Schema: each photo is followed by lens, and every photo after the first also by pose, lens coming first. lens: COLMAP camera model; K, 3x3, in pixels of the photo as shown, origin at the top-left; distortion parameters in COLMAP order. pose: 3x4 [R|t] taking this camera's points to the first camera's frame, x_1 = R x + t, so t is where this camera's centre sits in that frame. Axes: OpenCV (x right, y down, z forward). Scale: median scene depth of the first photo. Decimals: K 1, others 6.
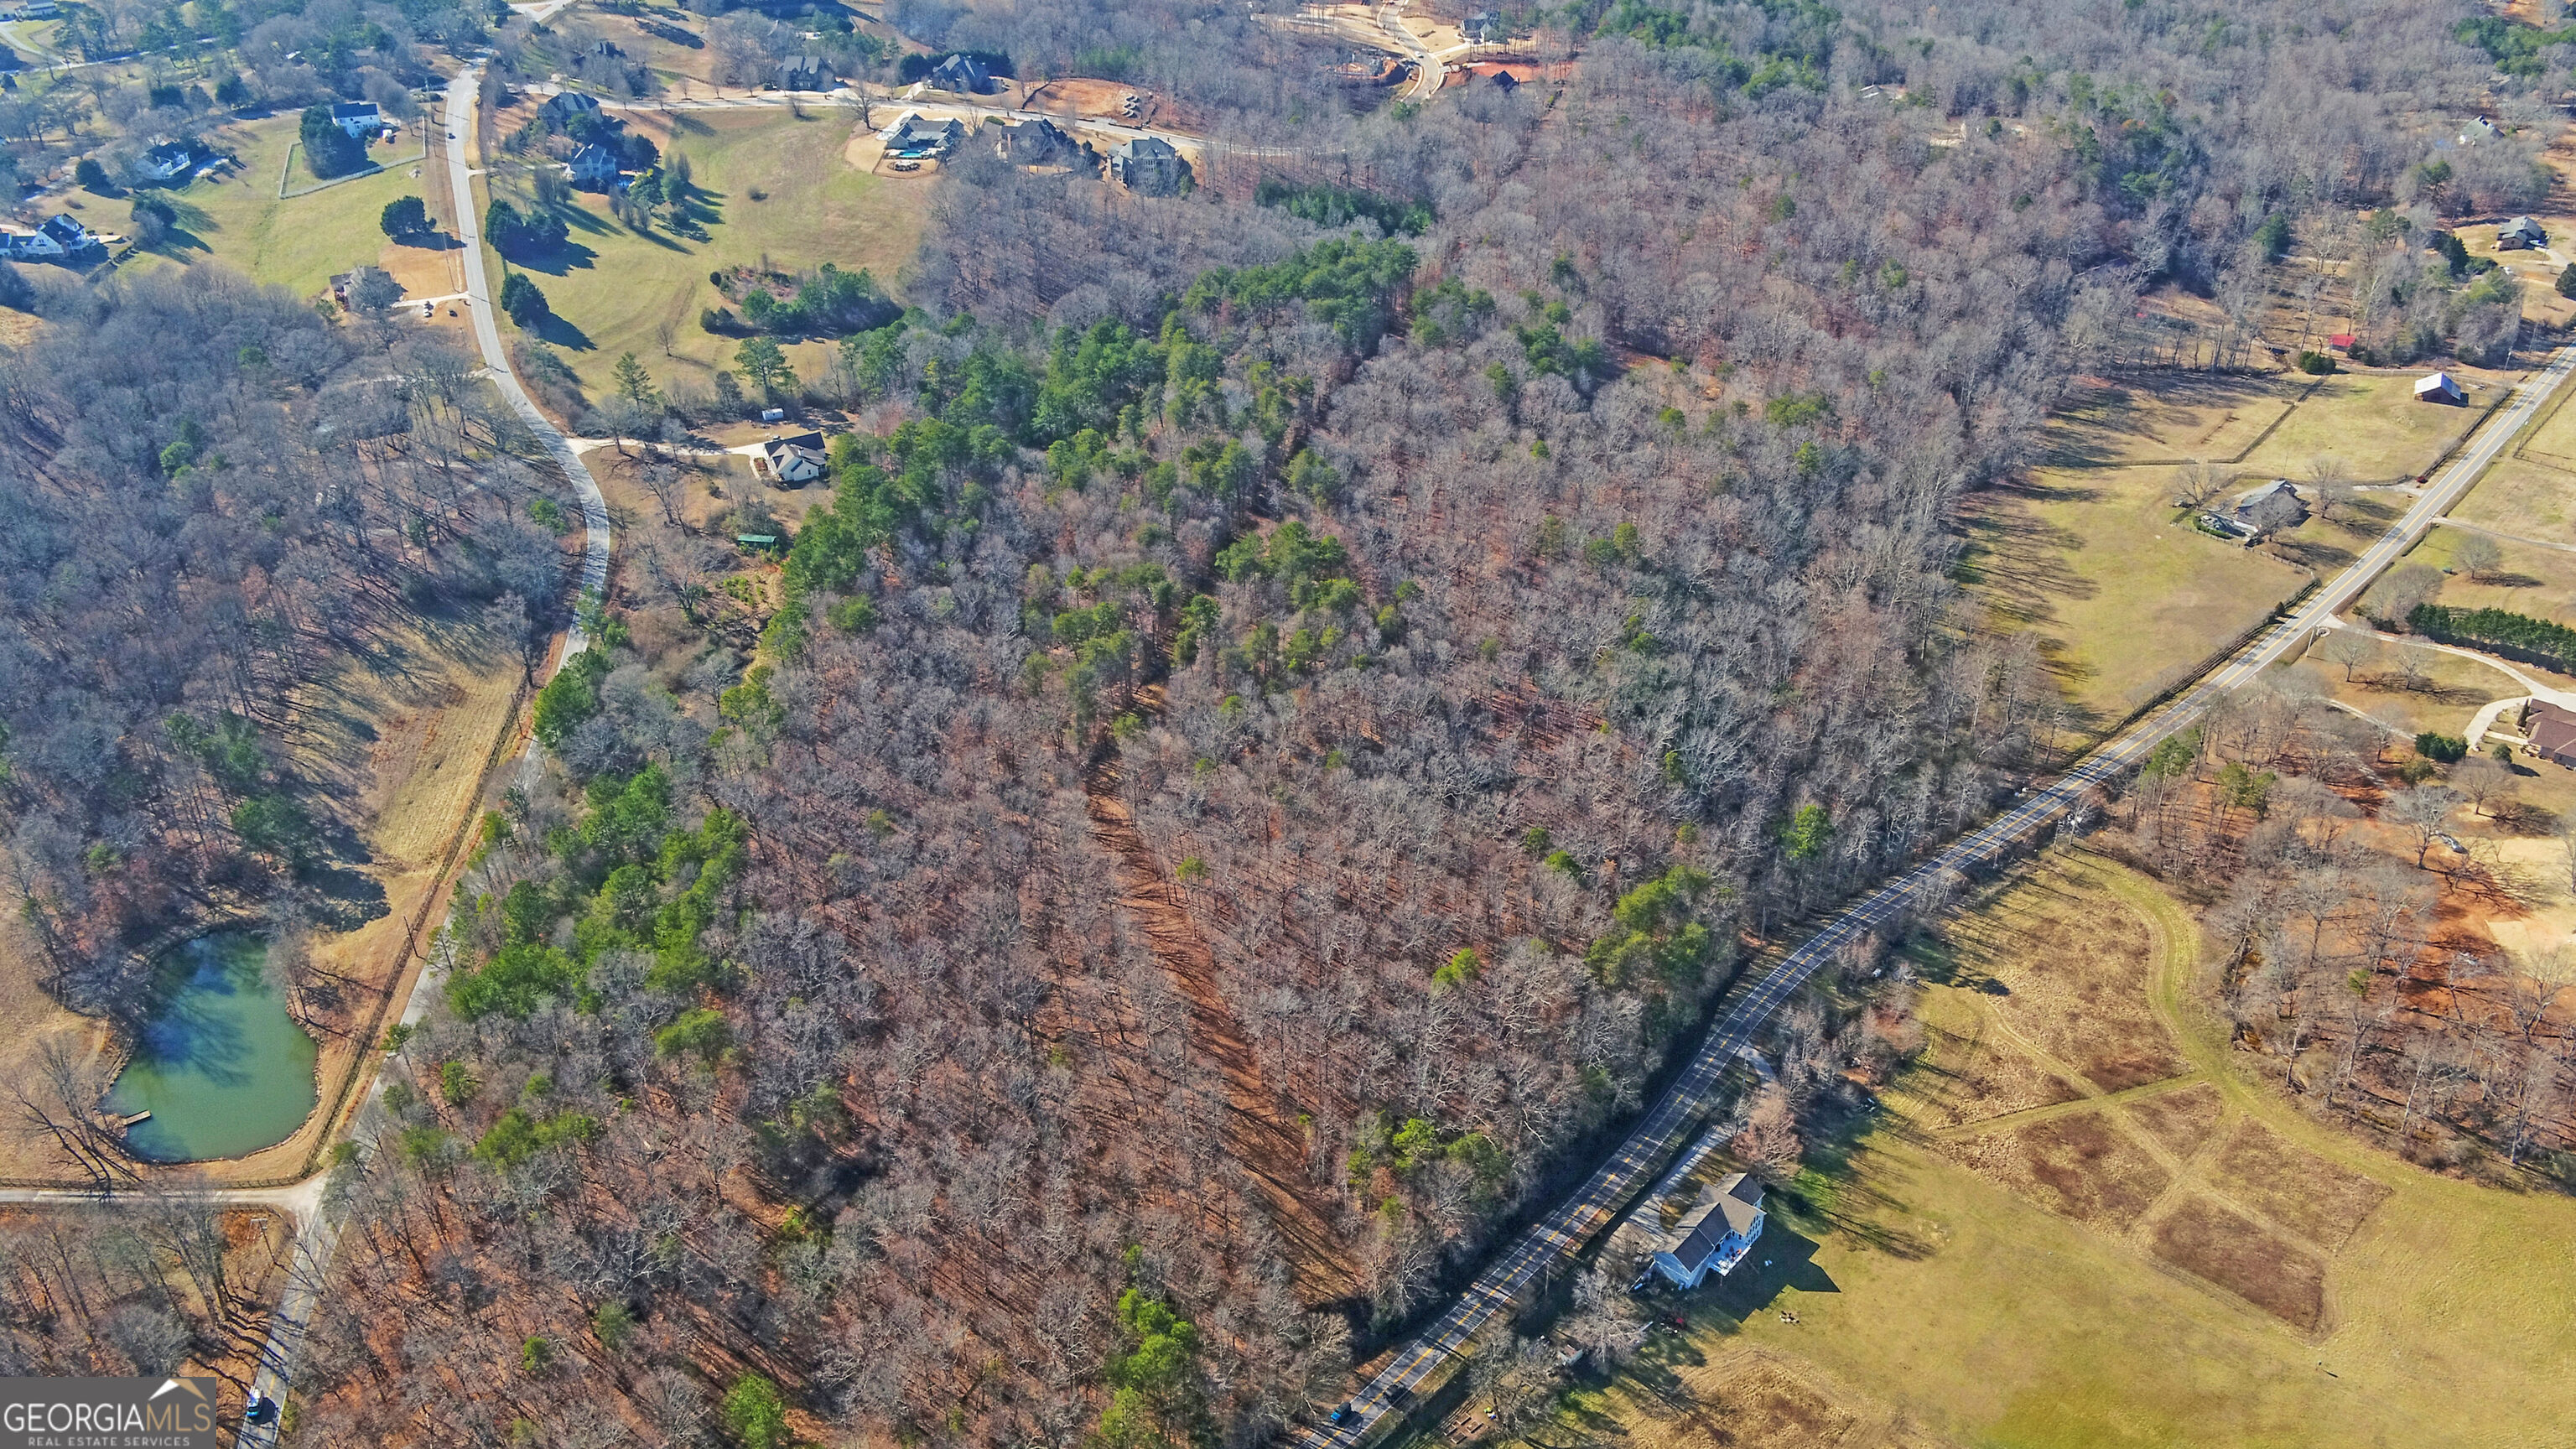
lens RADIAL K [[2242.4, 0, 1288.0], [0, 2242.4, 724.5], [0, 0, 1]] dist [0.002303, 0.003486]
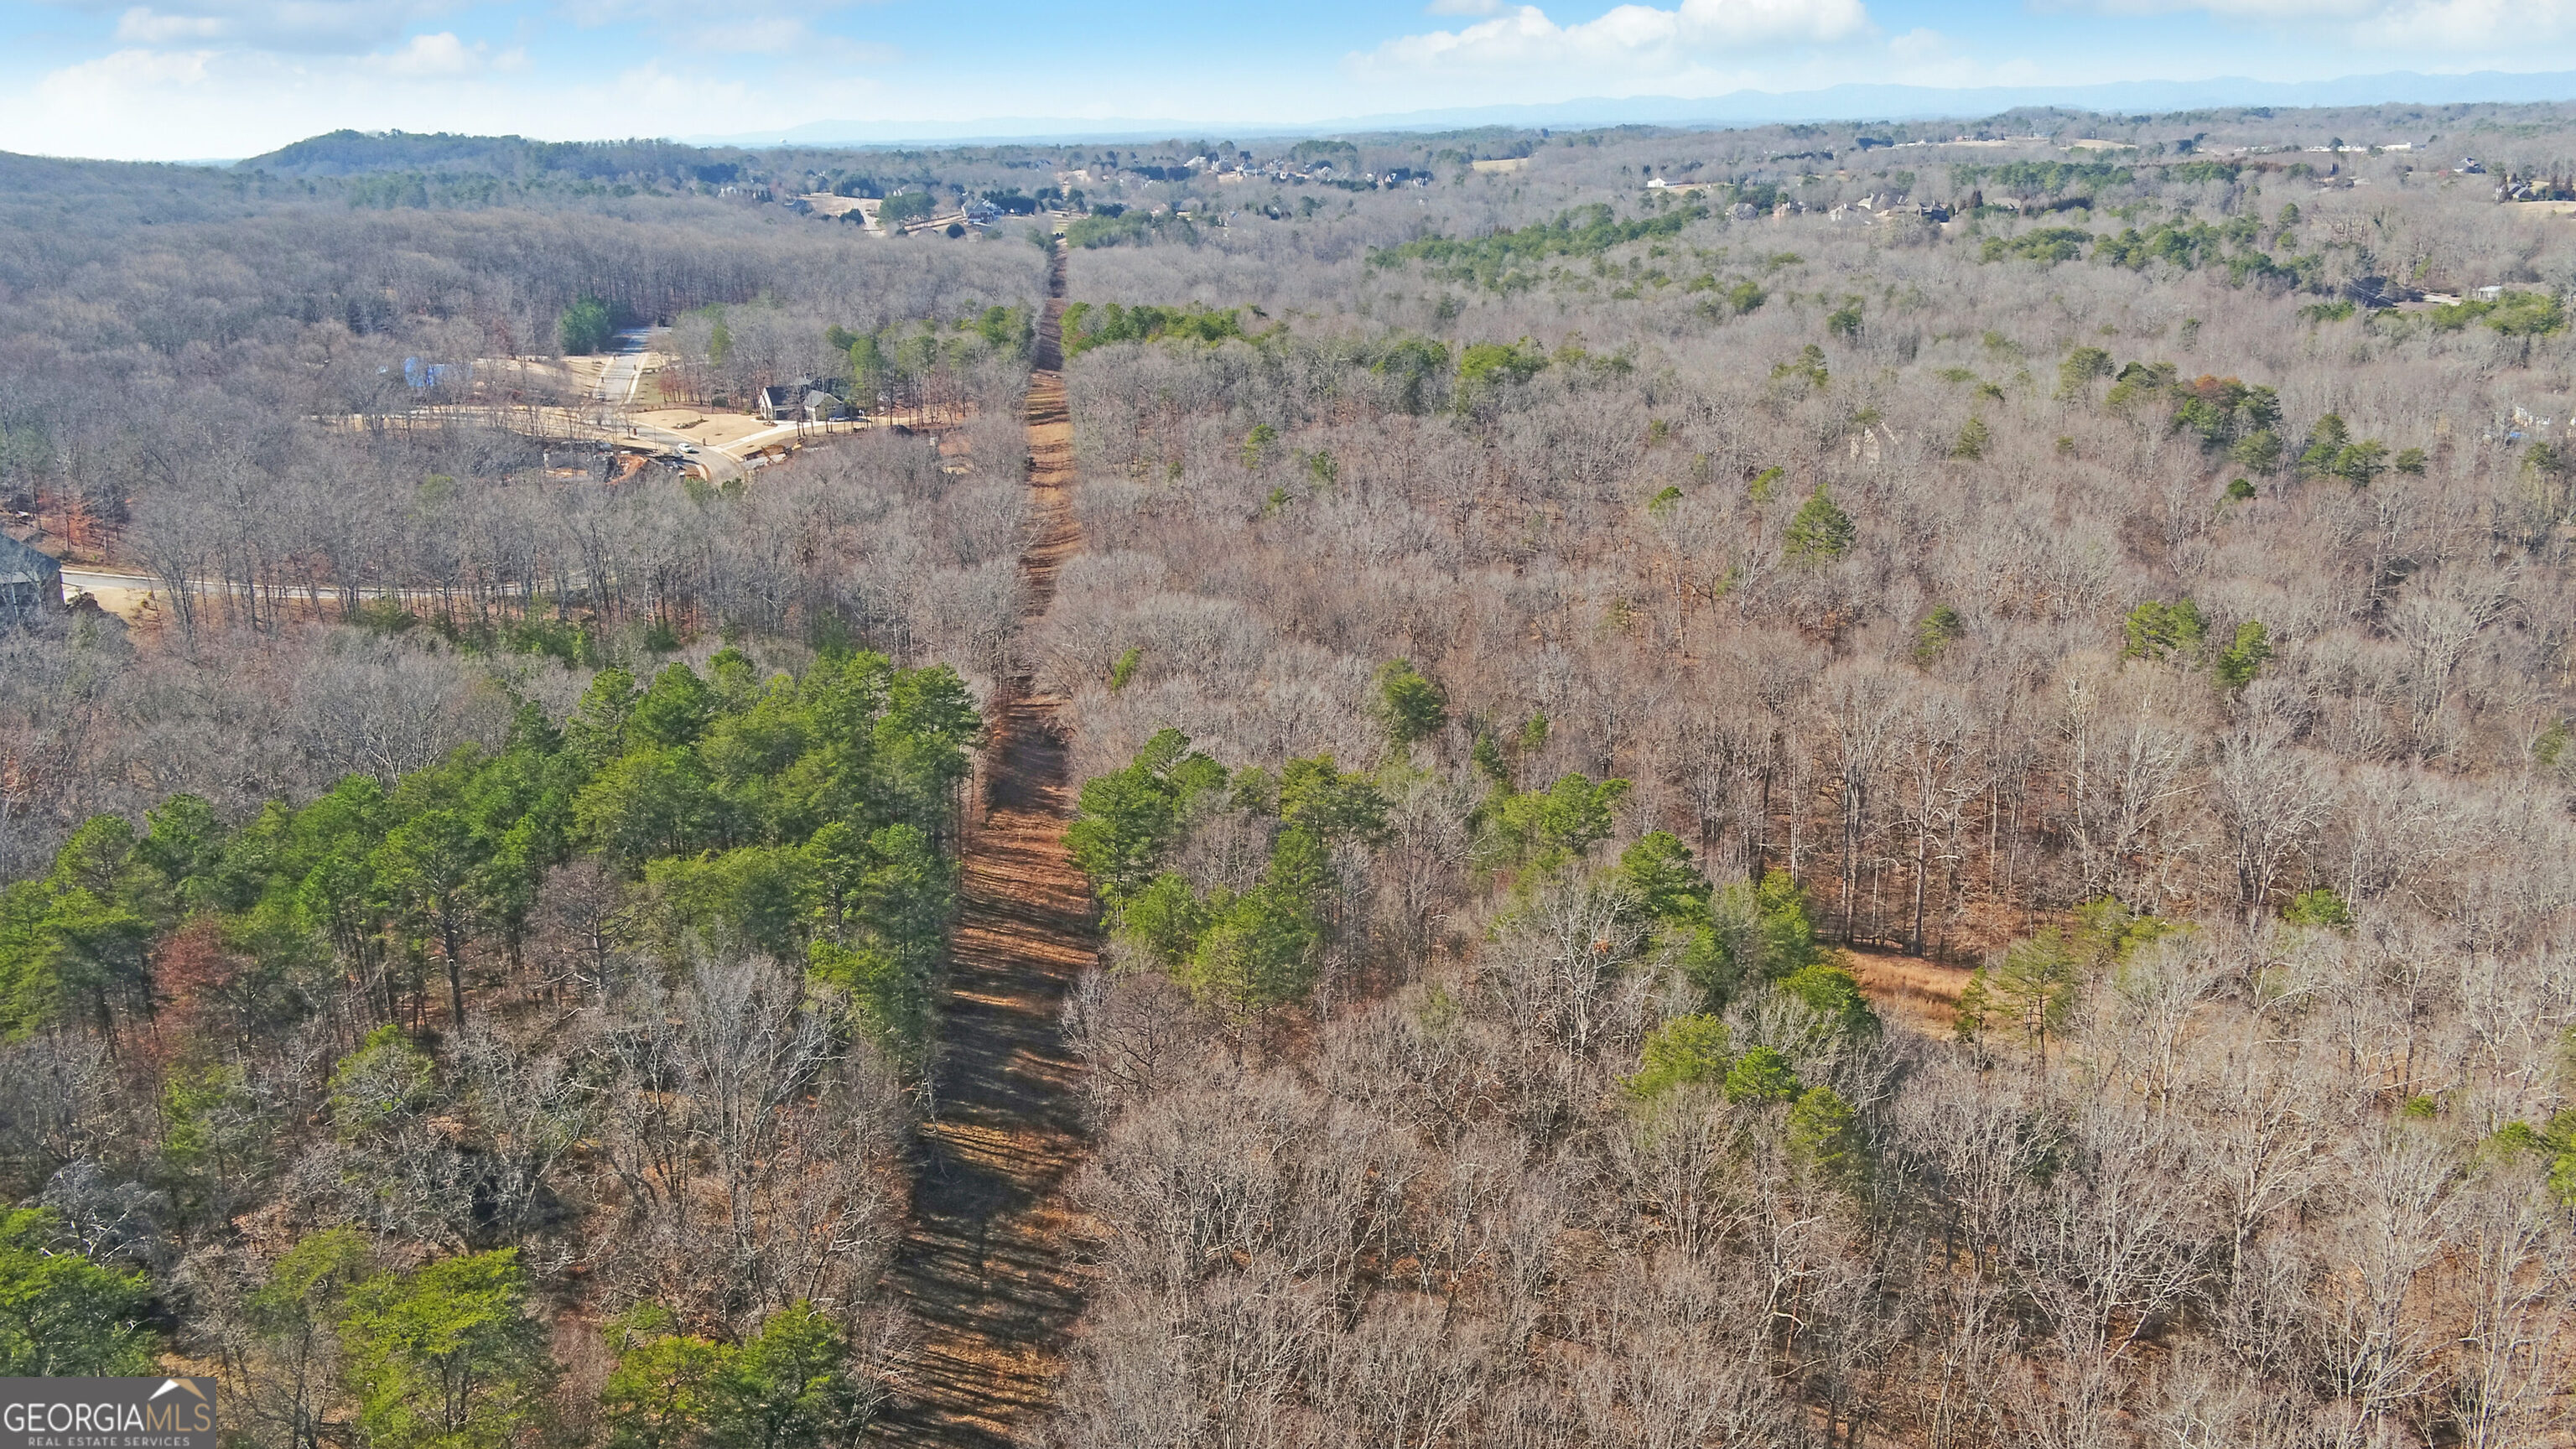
lens RADIAL K [[2242.4, 0, 1288.0], [0, 2242.4, 724.5], [0, 0, 1]] dist [0.002303, 0.003486]
pose [[0.924268, -0.107453, 0.366308, -0.009046], [0.208387, 0.946003, -0.248301, -0.136866], [-0.319848, 0.305830, 0.896753, 0.783002]]
